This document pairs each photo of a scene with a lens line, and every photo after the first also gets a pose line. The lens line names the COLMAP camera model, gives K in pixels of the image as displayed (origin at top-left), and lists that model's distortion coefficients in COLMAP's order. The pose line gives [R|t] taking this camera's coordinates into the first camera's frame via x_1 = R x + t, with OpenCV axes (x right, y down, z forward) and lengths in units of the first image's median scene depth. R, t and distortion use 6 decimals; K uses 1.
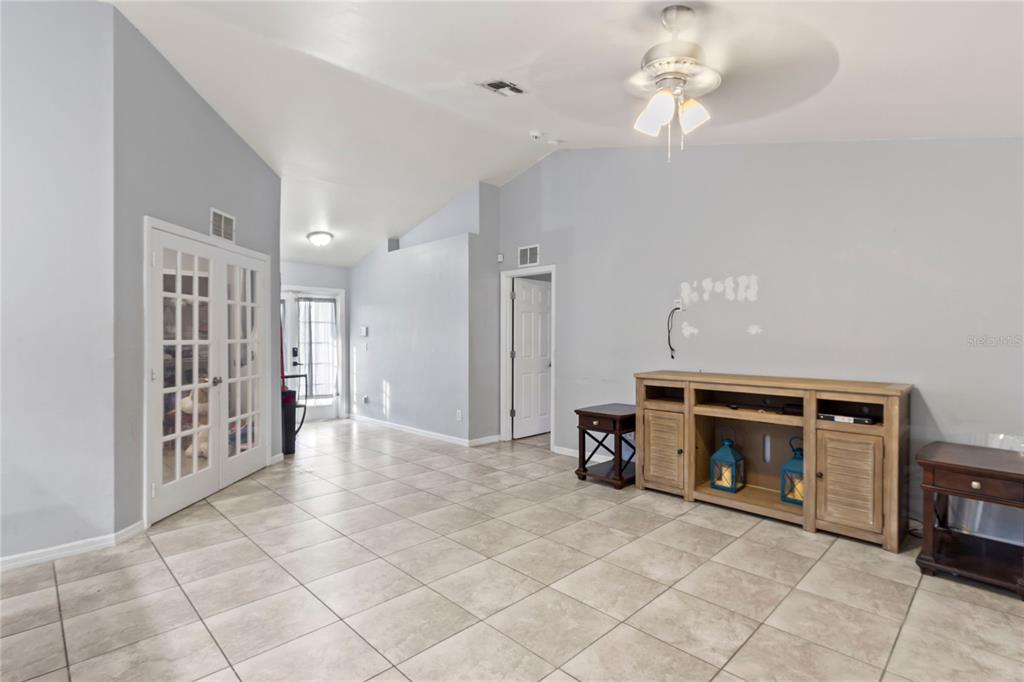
lens RADIAL K [[501.5, 0, 509.8], [0, 501.5, 339.1], [0, 0, 1]] dist [-0.000742, -0.001828]
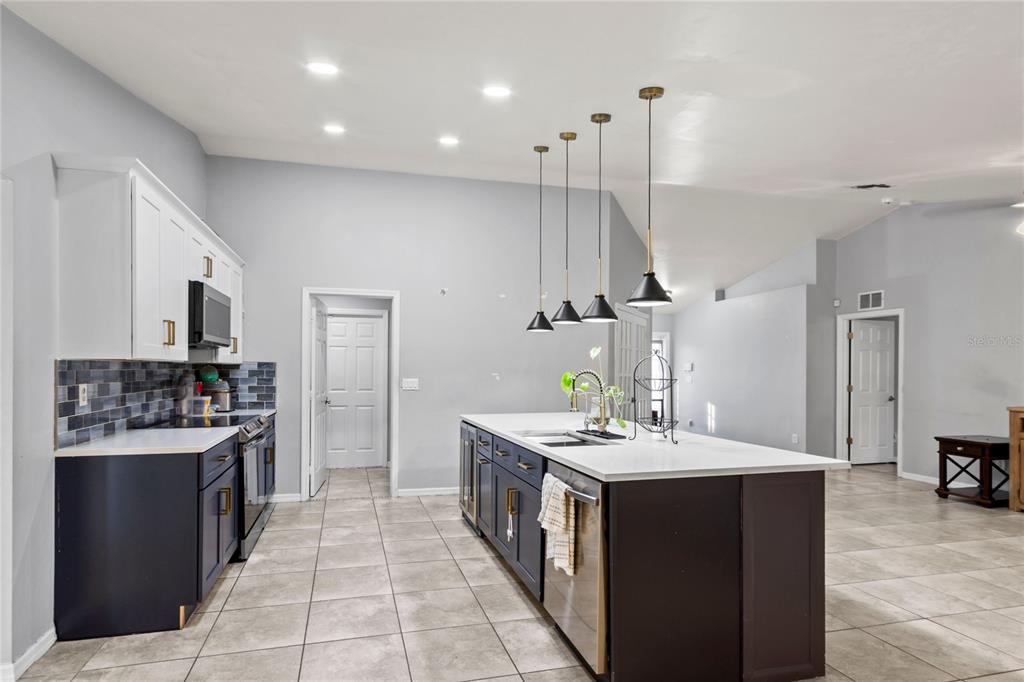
lens RADIAL K [[501.5, 0, 469.0], [0, 501.5, 367.4], [0, 0, 1]] dist [-0.000742, -0.001828]
pose [[0.848773, 0.003044, -0.528748, -0.163978], [-0.008114, 0.999941, -0.007269, -0.001732], [0.528694, 0.010461, 0.848748, -0.524058]]
